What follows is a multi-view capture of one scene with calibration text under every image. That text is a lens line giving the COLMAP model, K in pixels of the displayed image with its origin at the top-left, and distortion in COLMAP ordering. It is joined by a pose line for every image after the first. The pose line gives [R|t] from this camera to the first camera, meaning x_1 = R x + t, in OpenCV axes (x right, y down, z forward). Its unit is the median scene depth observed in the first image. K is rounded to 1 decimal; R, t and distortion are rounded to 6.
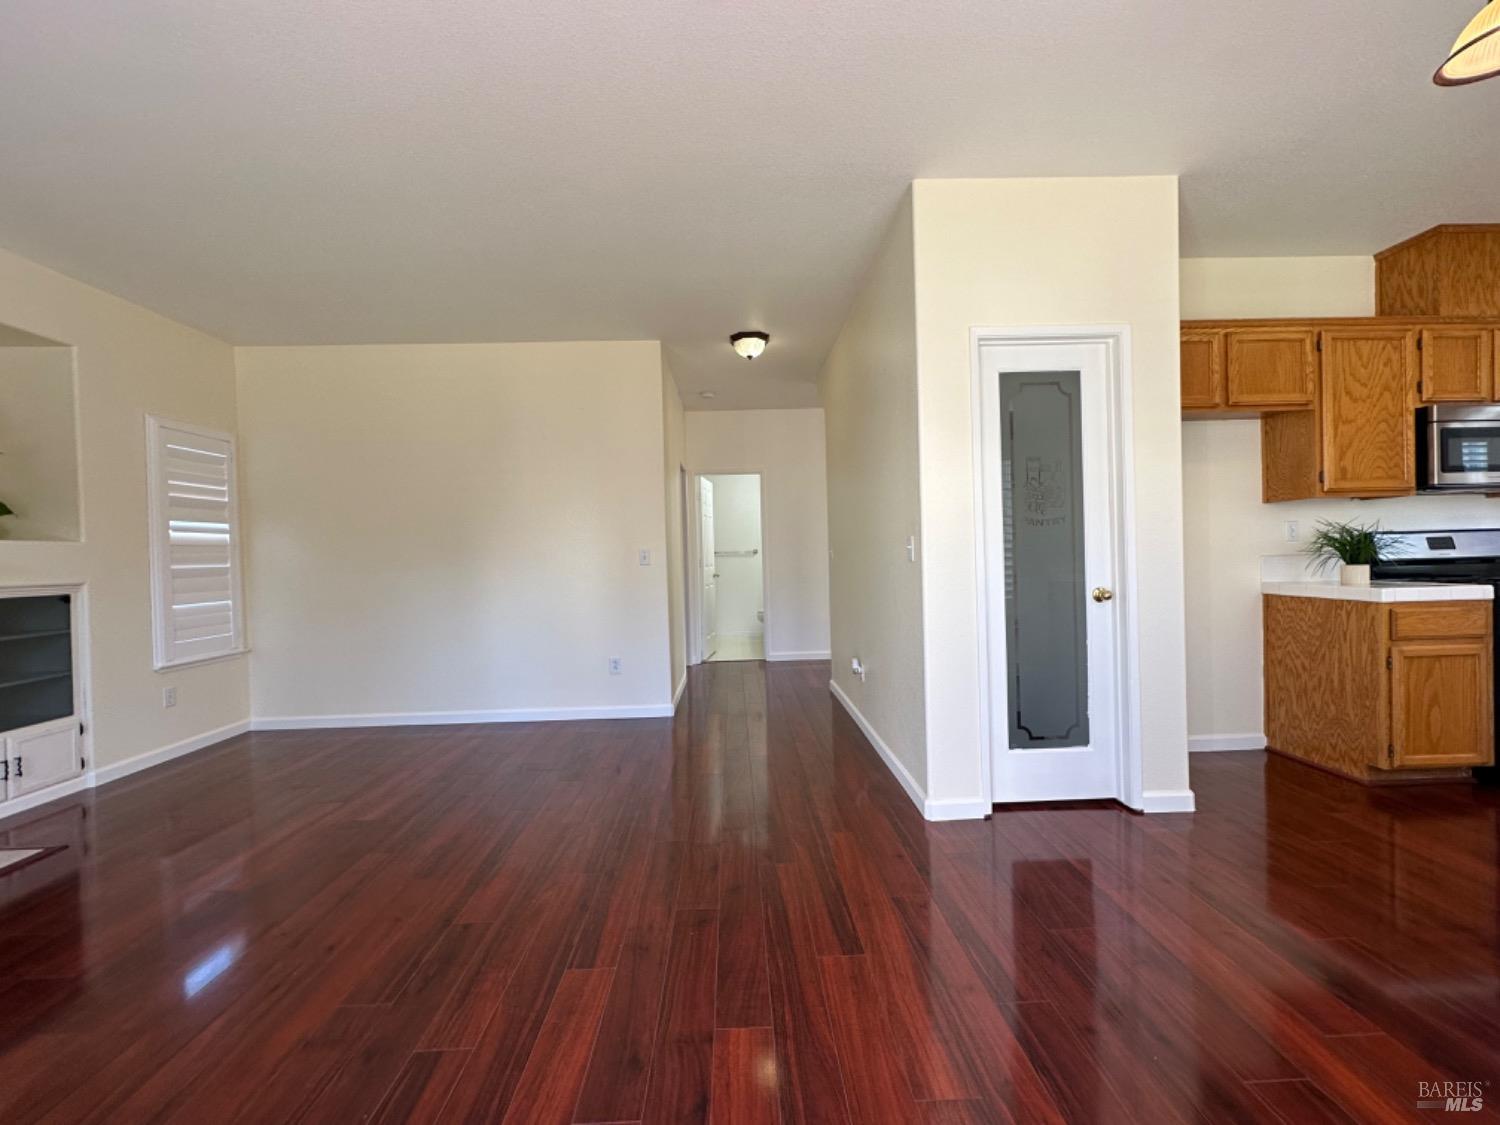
lens RADIAL K [[597.1, 0, 749.0], [0, 597.1, 562.7], [0, 0, 1]] dist [-0.000081, 0.000101]
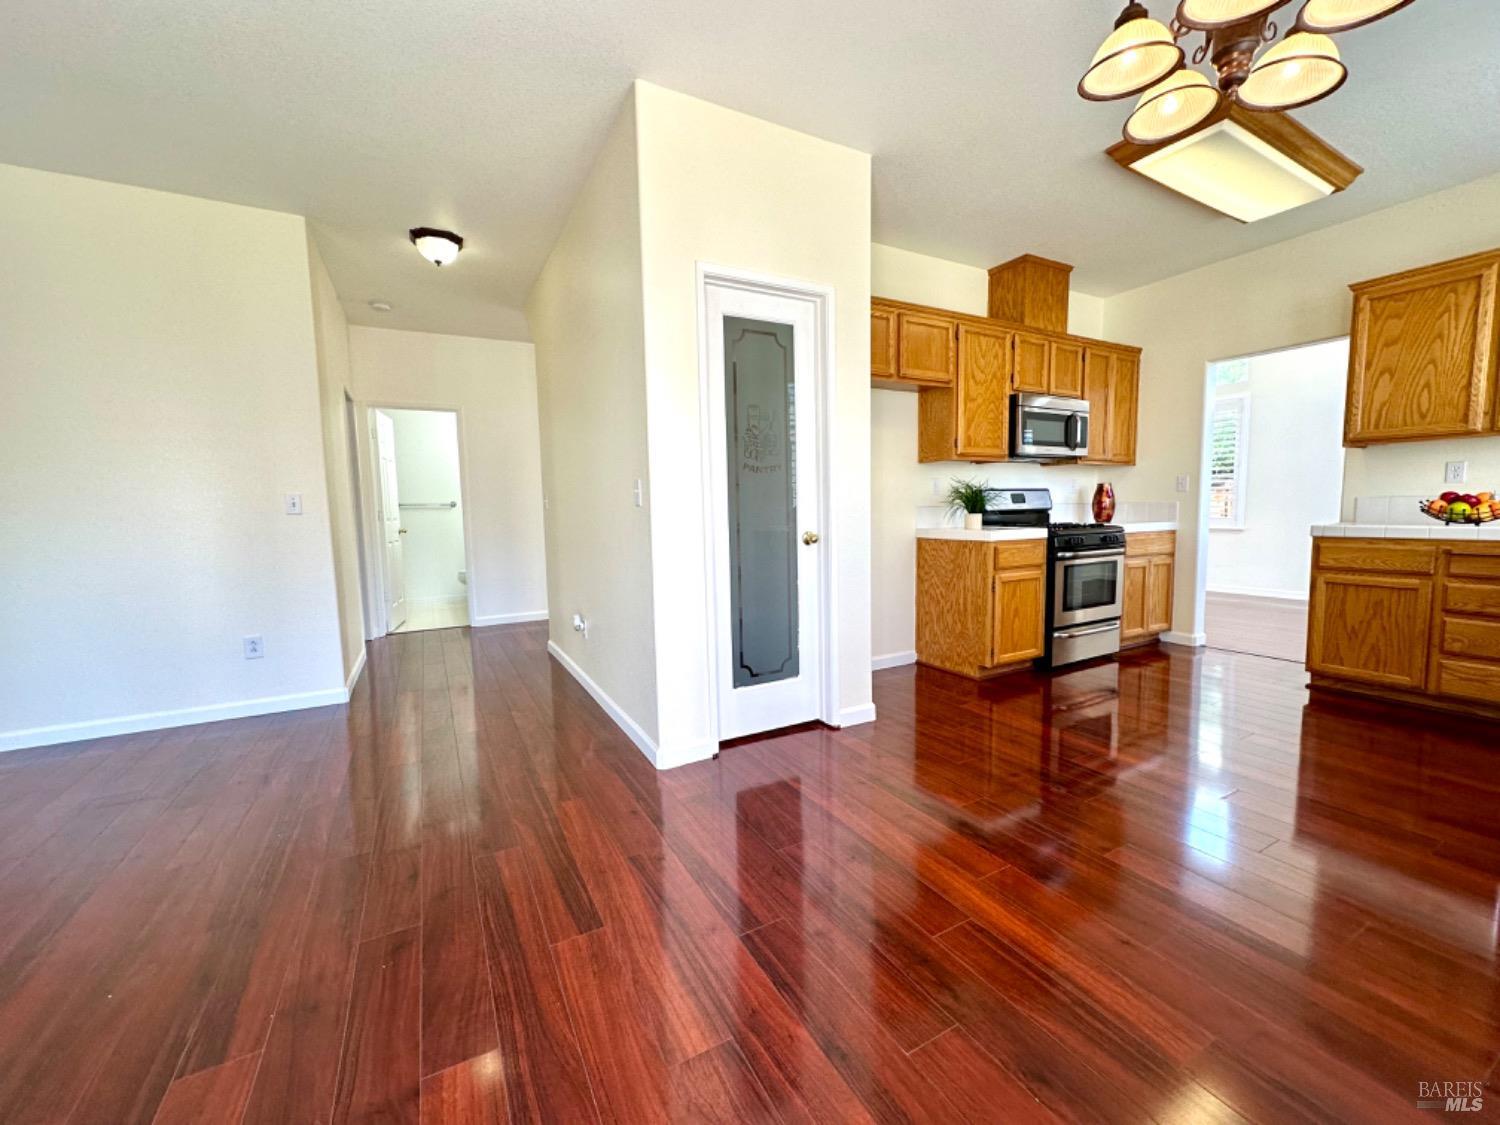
lens RADIAL K [[597.9, 0, 748.8], [0, 597.9, 562.2], [0, 0, 1]] dist [-0.000319, 0.000381]
pose [[0.892016, -0.032239, 0.450852, -0.002403], [0.001472, 0.997655, 0.068428, 0.019451], [-0.452001, -0.060375, 0.889972, 0.065864]]
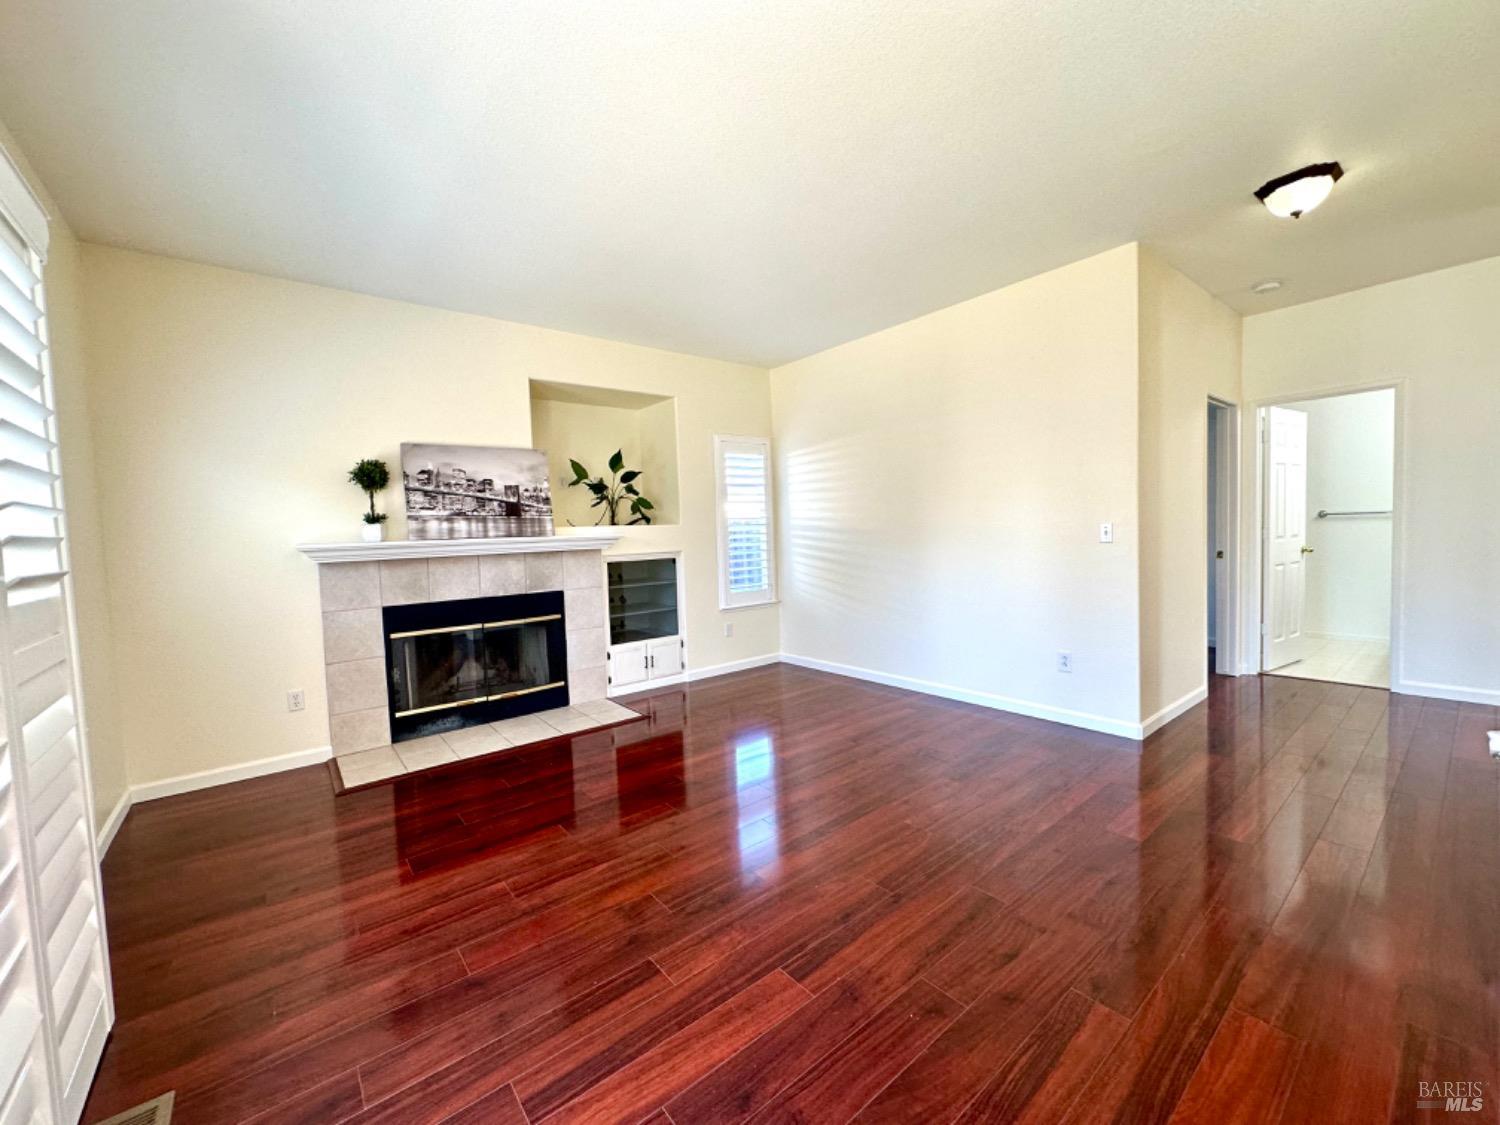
lens RADIAL K [[597.9, 0, 748.8], [0, 597.9, 562.2], [0, 0, 1]] dist [-0.000319, 0.000381]
pose [[0.605929, 0.045322, -0.794227, 0.242144], [0.010672, 0.997823, 0.065081, -0.038597], [0.795447, -0.047911, 0.604126, 0.212499]]
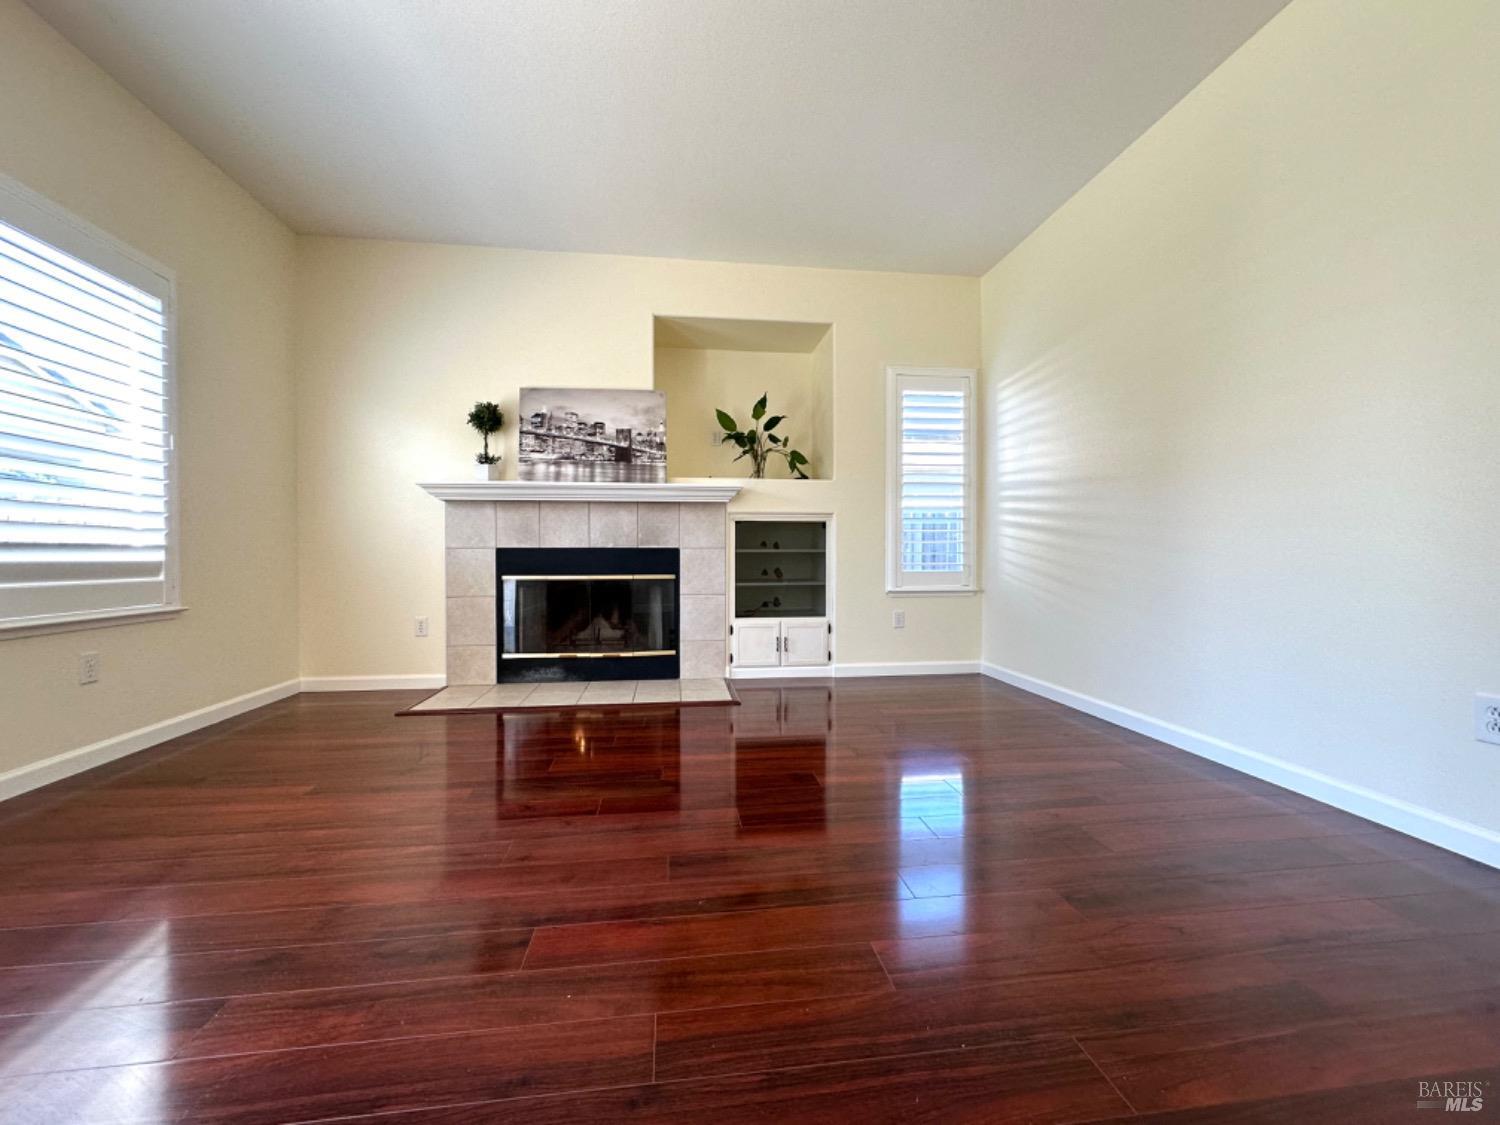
lens RADIAL K [[597.9, 0, 748.9], [0, 597.9, 562.7], [0, 0, 1]] dist [-0.000966, 0.000064]
pose [[0.102198, 0.037819, -0.994045, 0.123007], [-0.013334, 0.999239, 0.036645, 0.100714], [0.994675, 0.009510, 0.102625, 0.743192]]
